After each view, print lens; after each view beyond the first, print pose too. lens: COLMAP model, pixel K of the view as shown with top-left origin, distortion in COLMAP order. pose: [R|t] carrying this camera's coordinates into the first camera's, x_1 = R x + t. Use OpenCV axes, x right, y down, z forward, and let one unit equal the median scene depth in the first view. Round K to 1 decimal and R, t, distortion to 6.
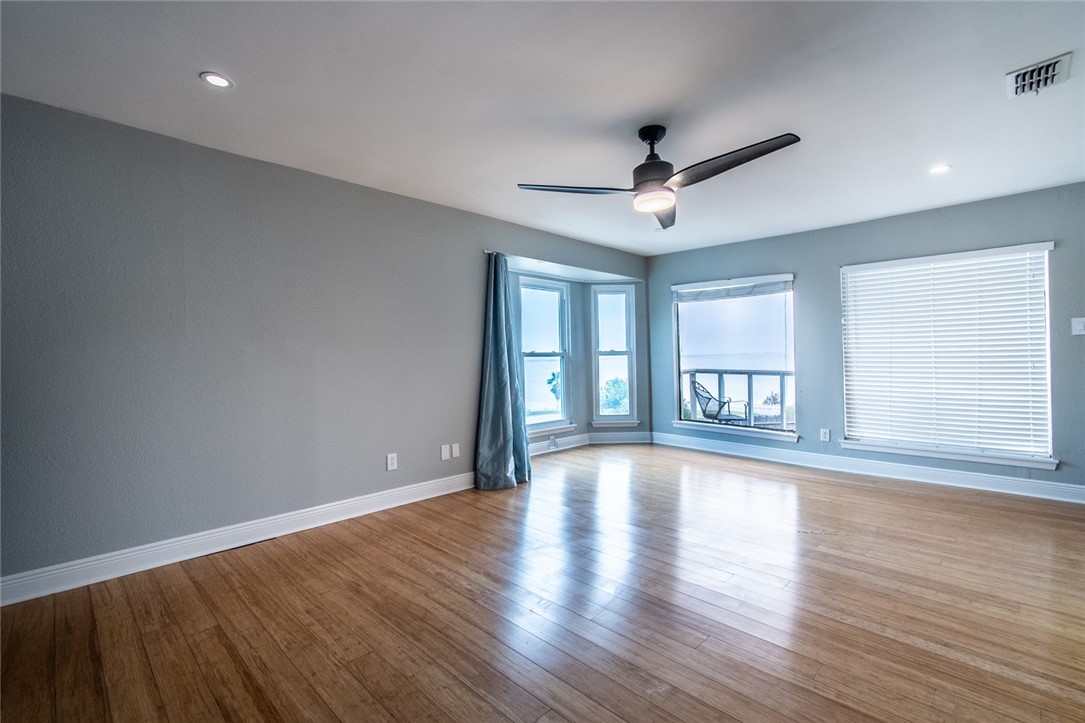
lens RADIAL K [[482.3, 0, 541.7], [0, 482.3, 359.1], [0, 0, 1]] dist [0.005521, -0.001656]
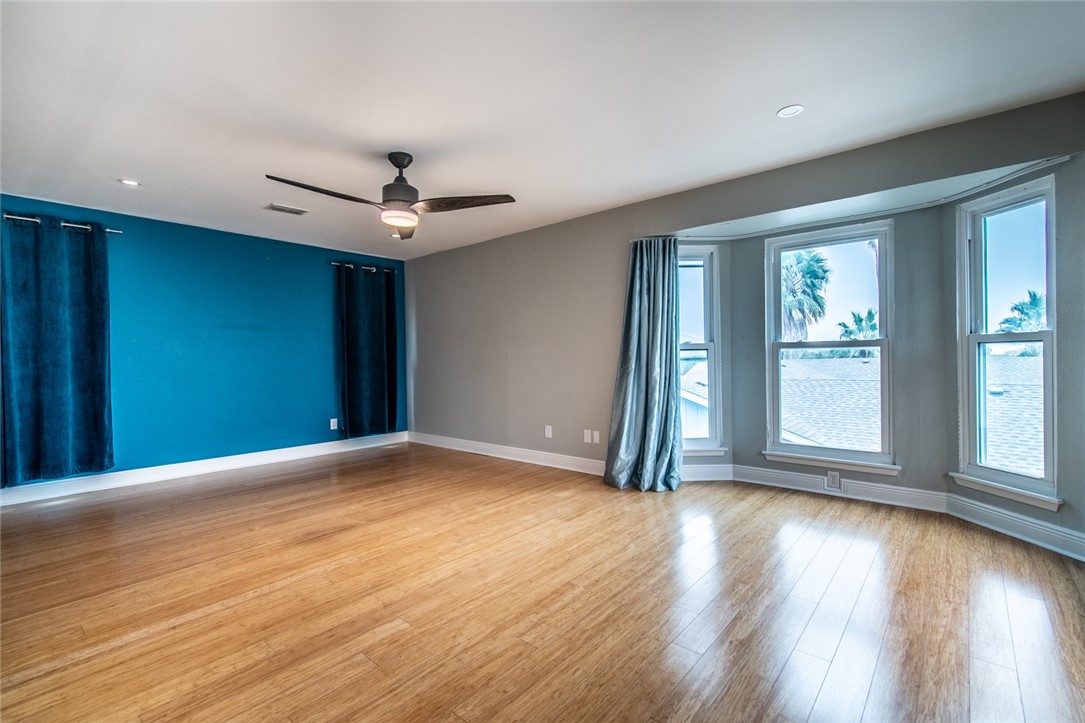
lens RADIAL K [[482.3, 0, 539.9], [0, 482.3, 362.9], [0, 0, 1]] dist [0.005521, -0.001656]
pose [[0.063728, 0.026768, -0.997608, 1.256384], [0.010575, 0.999566, 0.027496, -0.013986], [0.997911, -0.012302, 0.063417, 1.130554]]
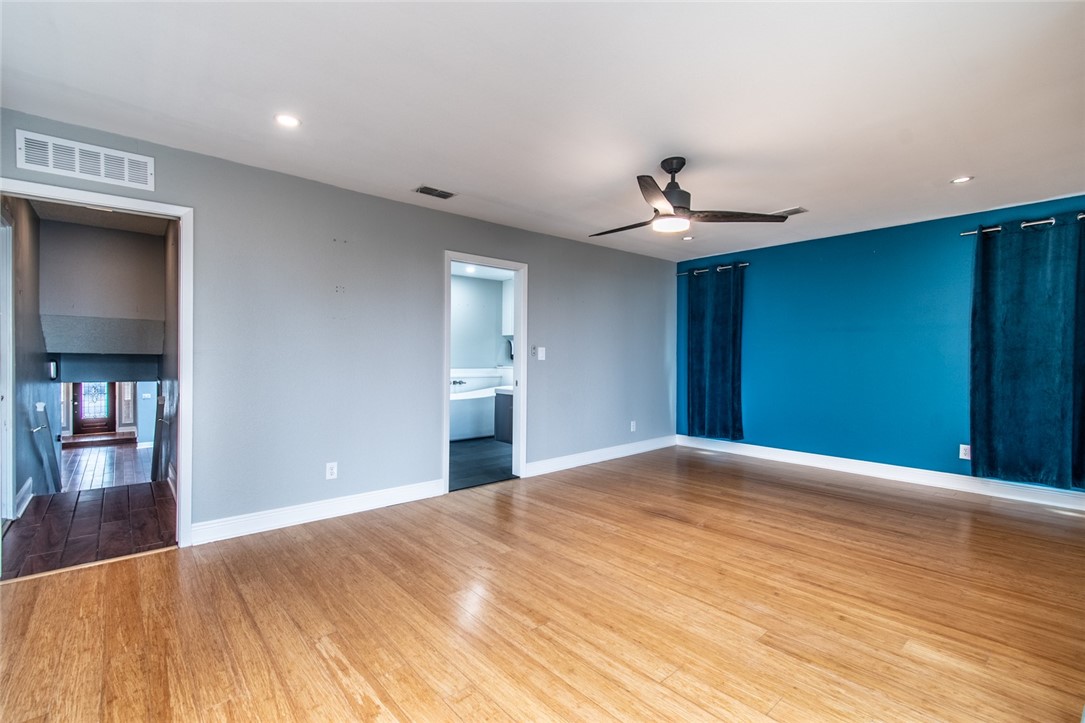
lens RADIAL K [[482.3, 0, 544.0], [0, 482.3, 358.4], [0, 0, 1]] dist [0.005521, -0.001656]
pose [[-0.997635, 0.008314, 0.068227, 0.411538], [0.008164, 0.999964, -0.002476, -0.009672], [-0.068245, -0.001913, -0.997667, 1.947143]]
